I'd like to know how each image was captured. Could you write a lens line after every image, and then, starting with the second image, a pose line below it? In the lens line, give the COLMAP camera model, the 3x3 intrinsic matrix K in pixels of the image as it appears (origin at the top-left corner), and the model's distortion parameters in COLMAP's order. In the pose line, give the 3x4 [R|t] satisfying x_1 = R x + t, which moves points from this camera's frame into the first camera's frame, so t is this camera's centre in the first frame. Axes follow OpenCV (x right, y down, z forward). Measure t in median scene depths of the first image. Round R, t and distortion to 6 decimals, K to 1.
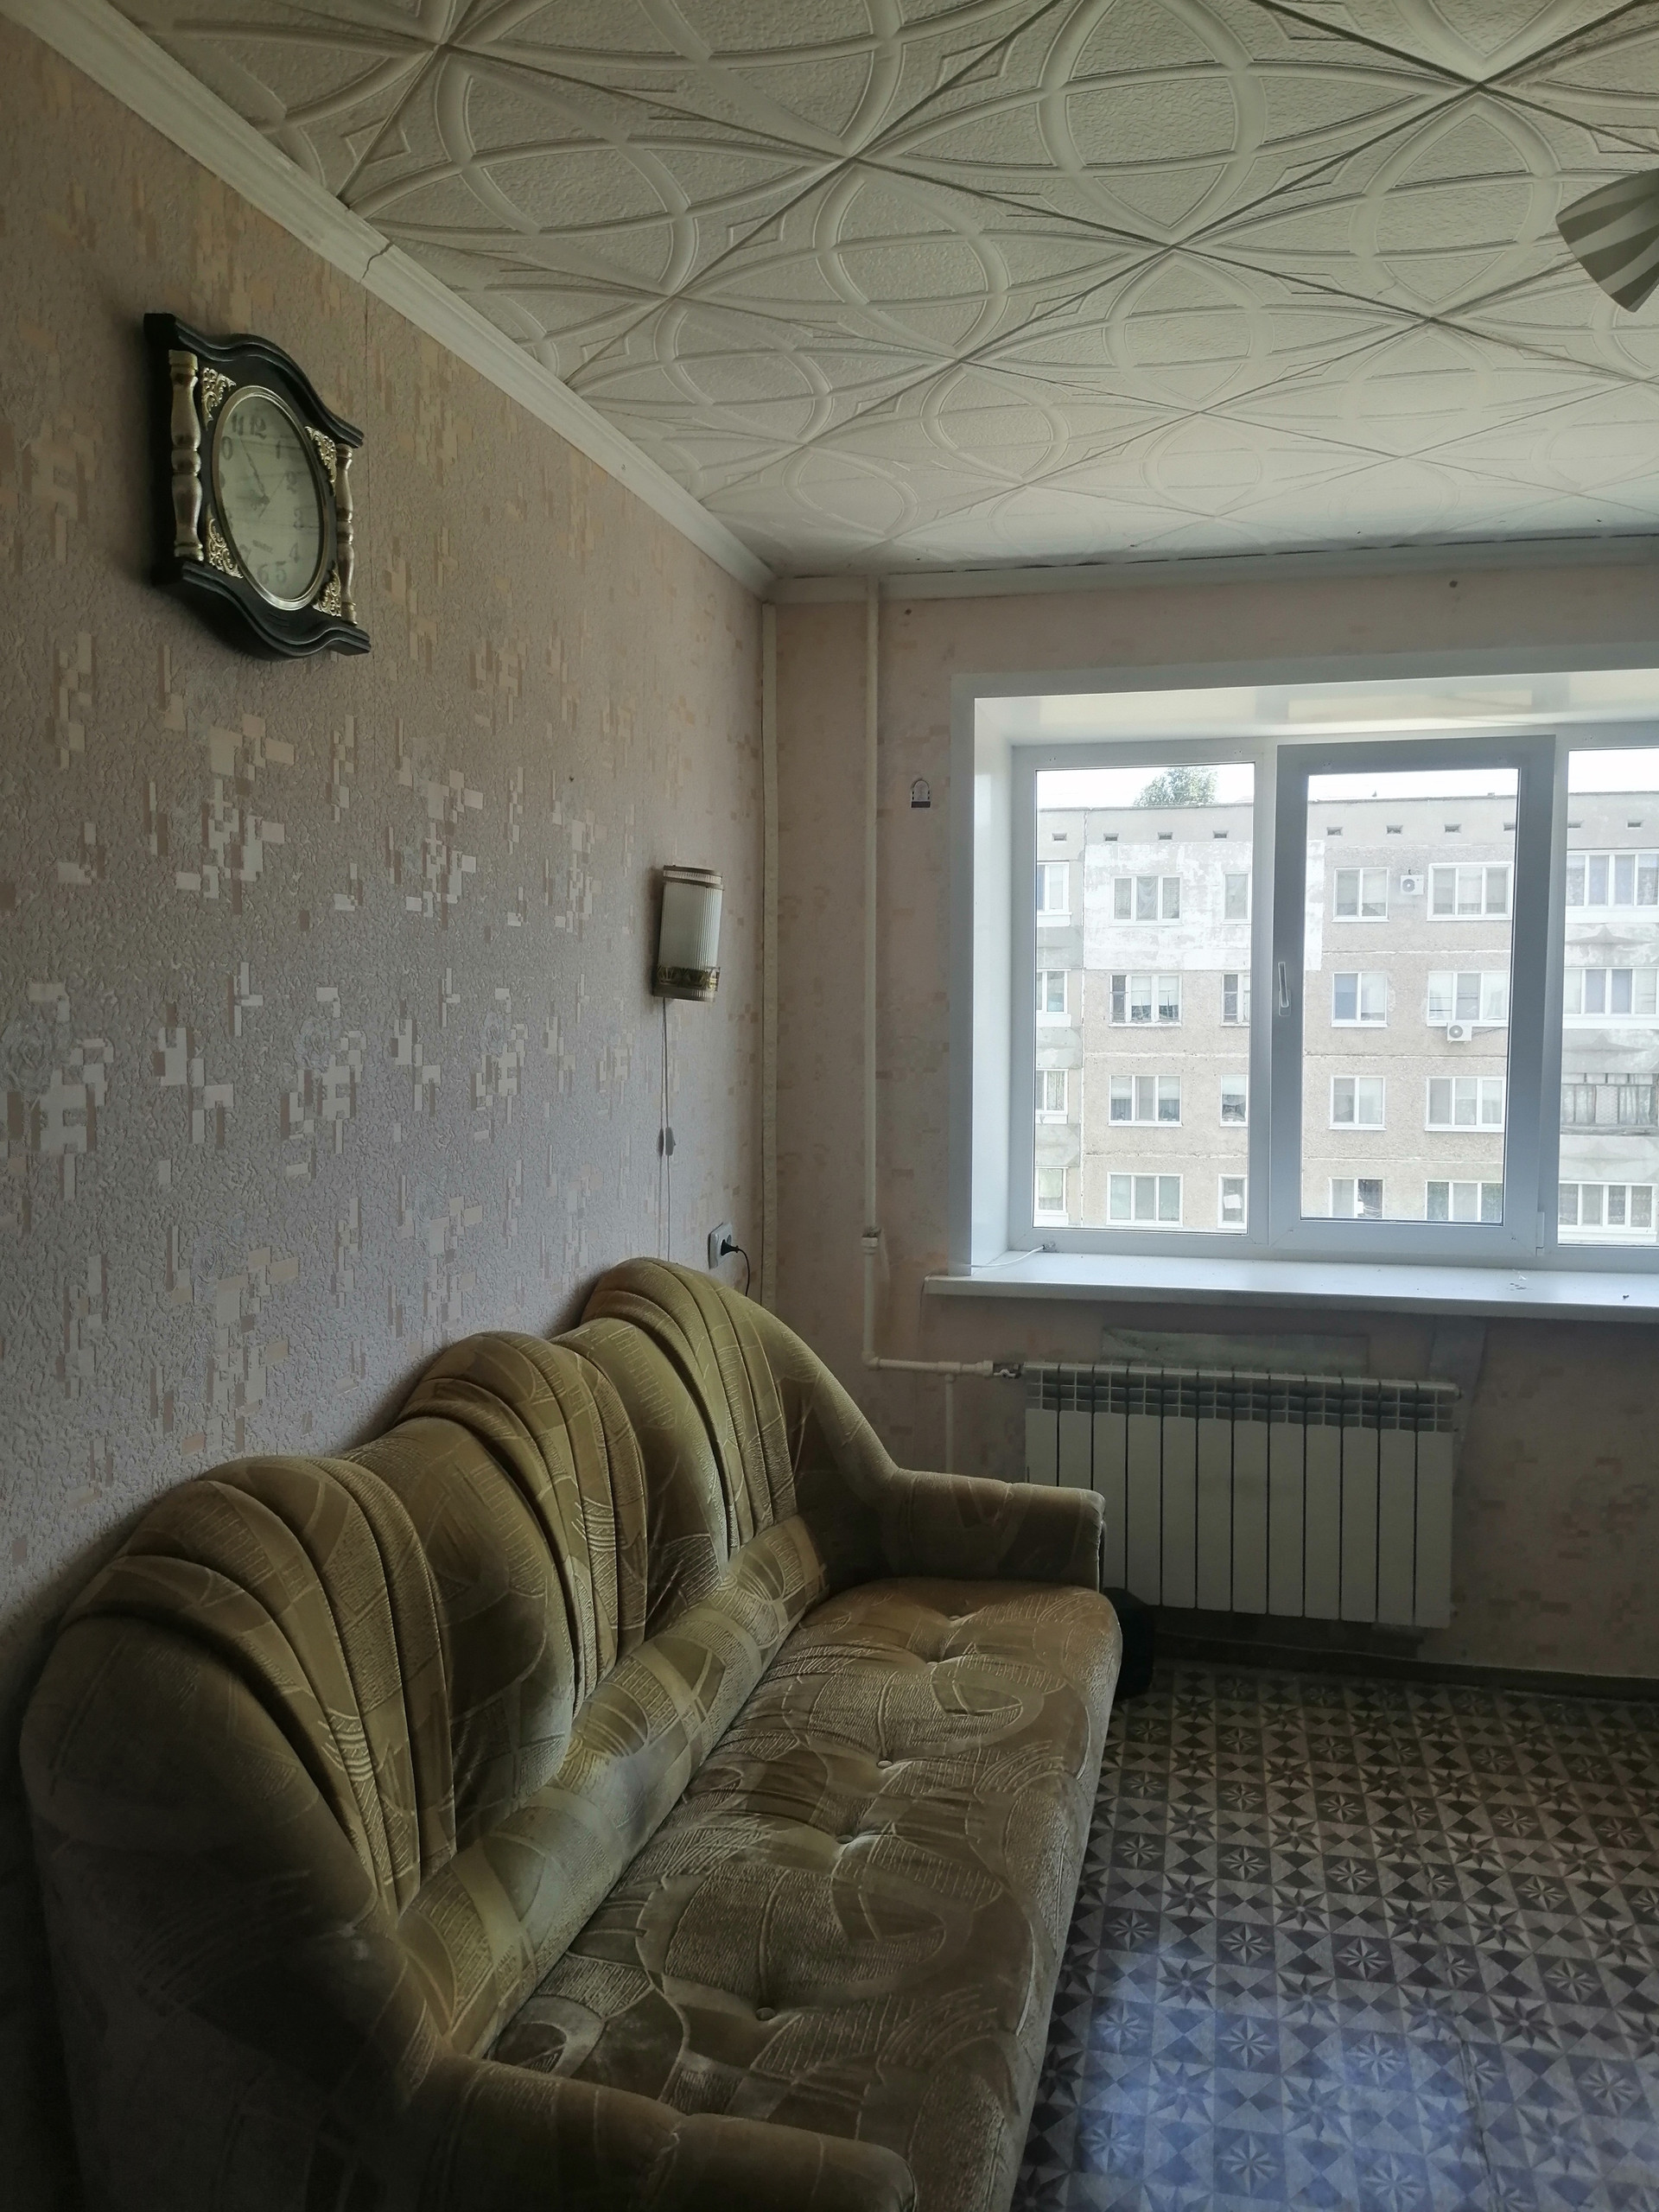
lens RADIAL K [[1757.1, 0, 830.5], [0, 1757.1, 1087.2], [0, 0, 1]] dist [0.086786, -0.113833]
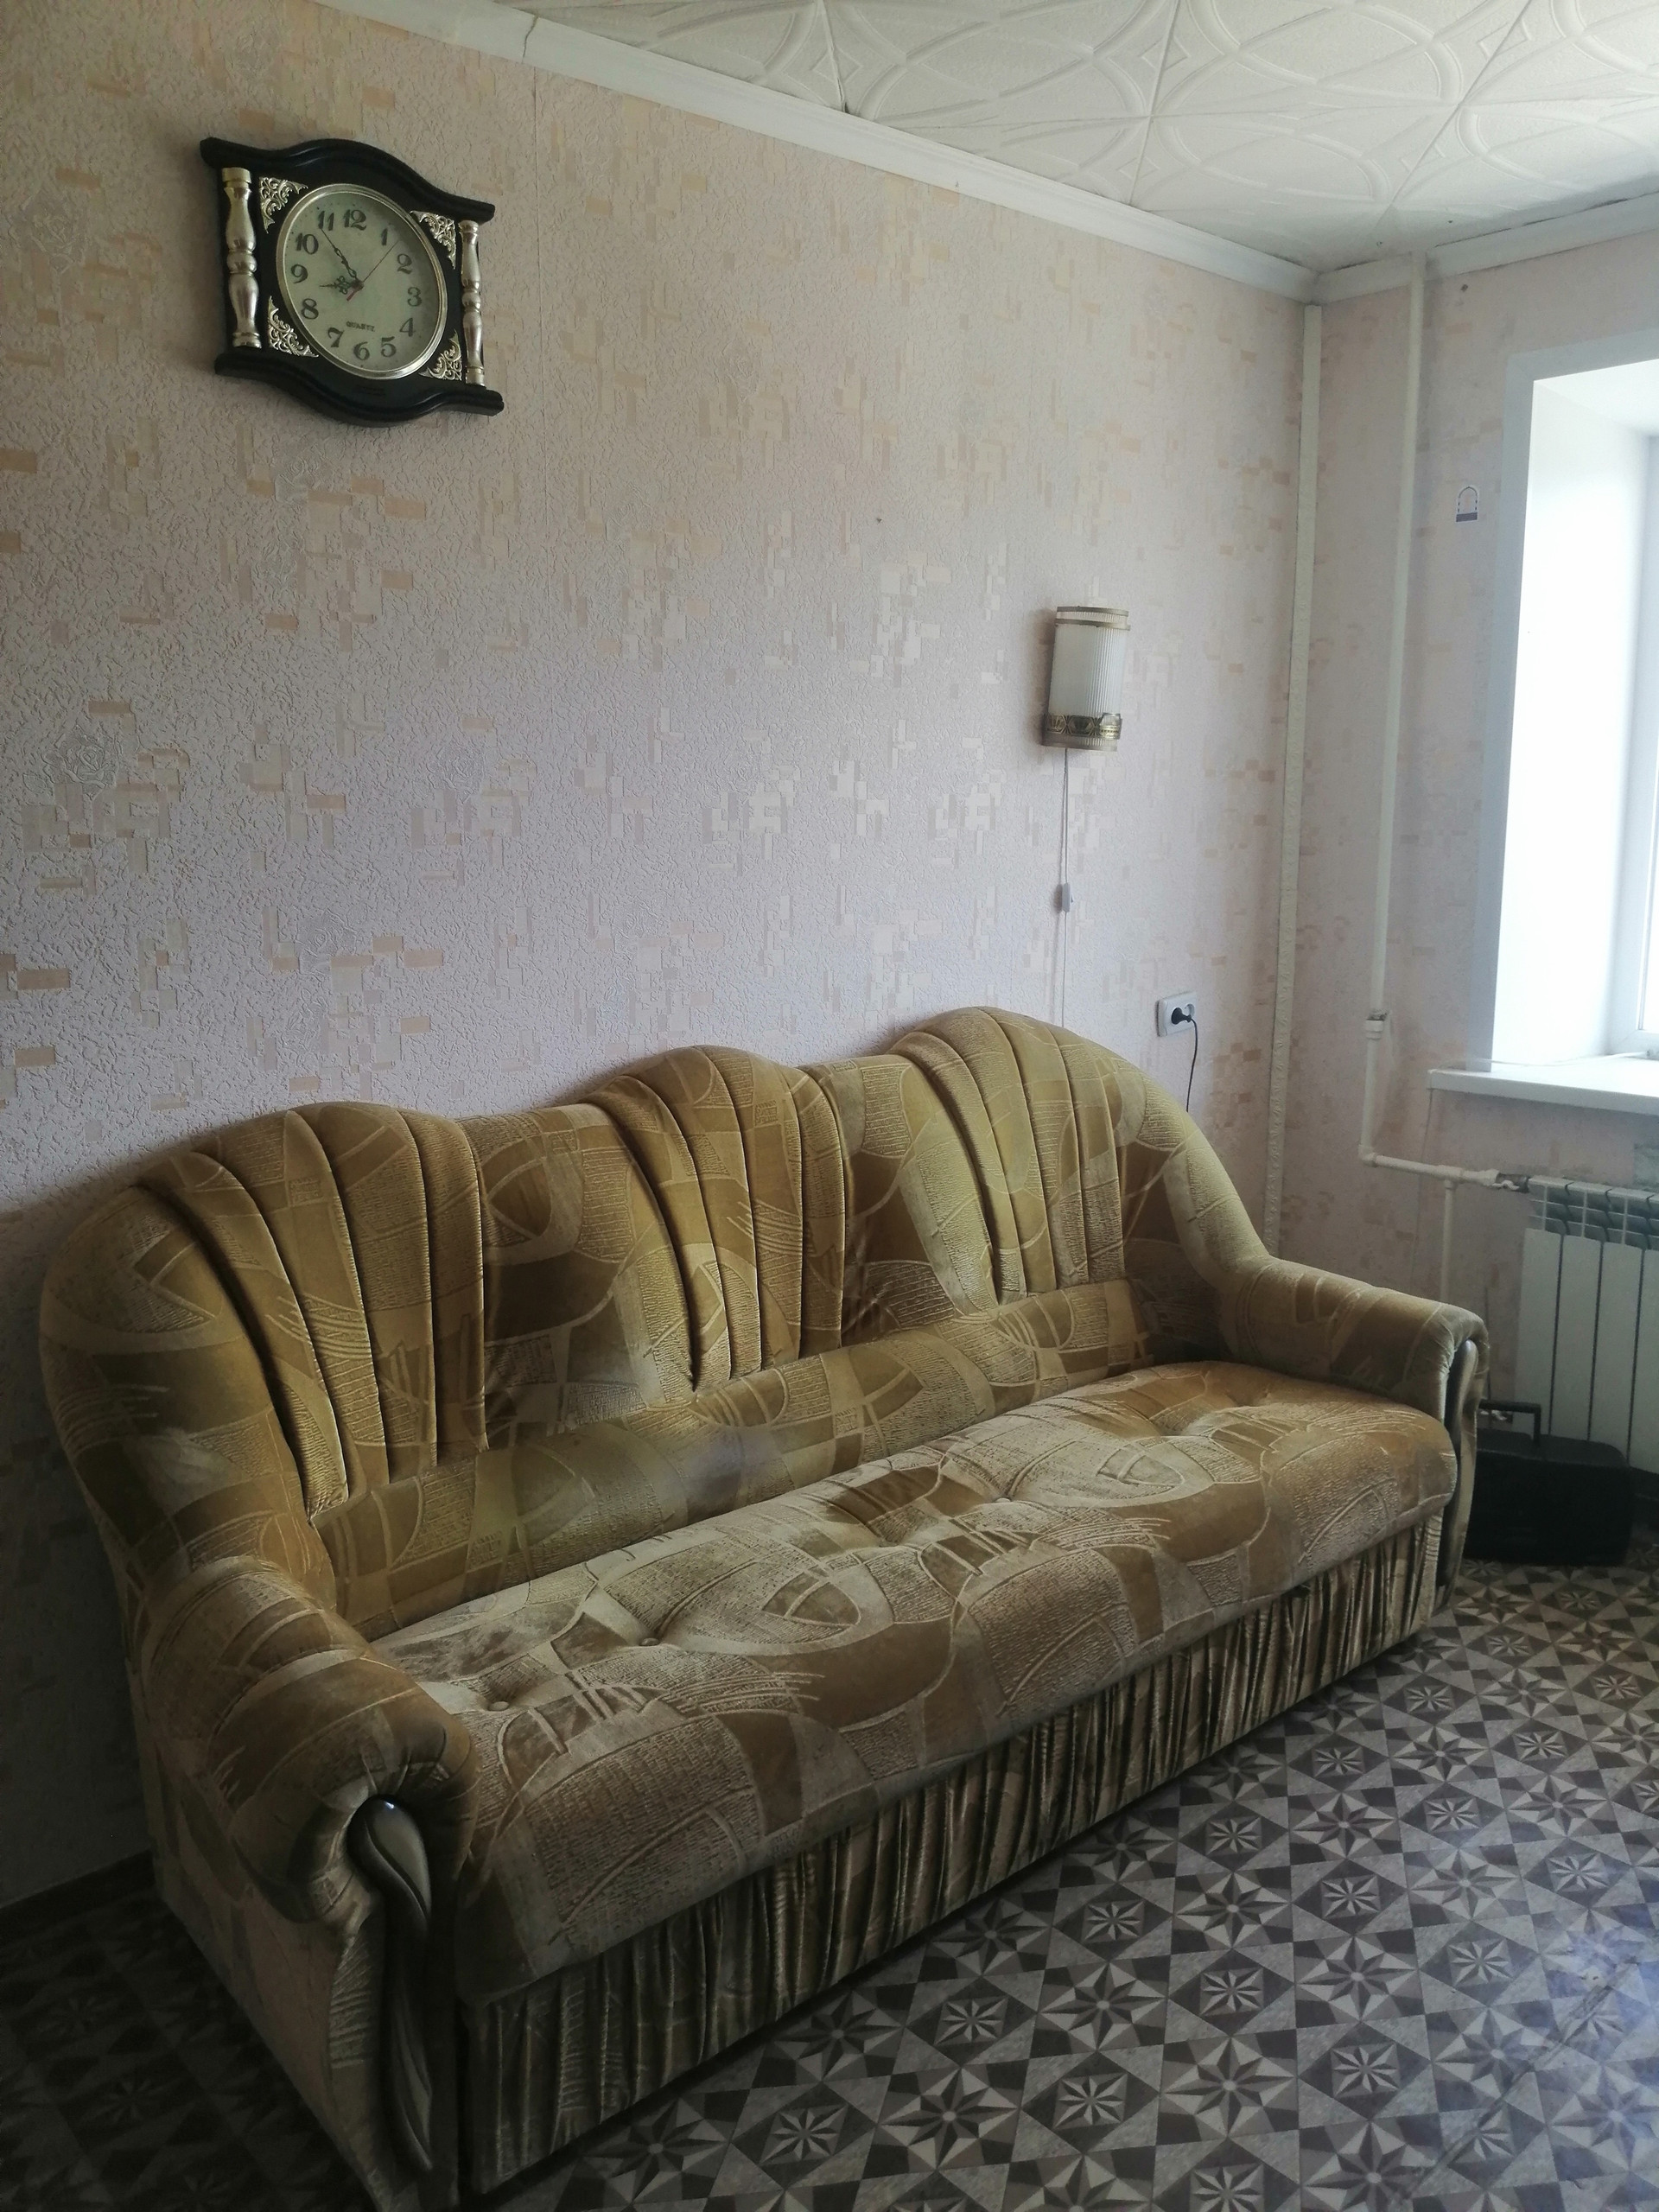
lens RADIAL K [[1771.4, 0, 833.8], [0, 1771.4, 1092.2], [0, 0, 1]] dist [0.118278, -0.233837]
pose [[0.814972, 0.088630, -0.572682, 0.399746], [-0.028158, 0.993124, 0.113627, 0.031319], [0.578815, -0.076477, 0.811865, 0.115126]]
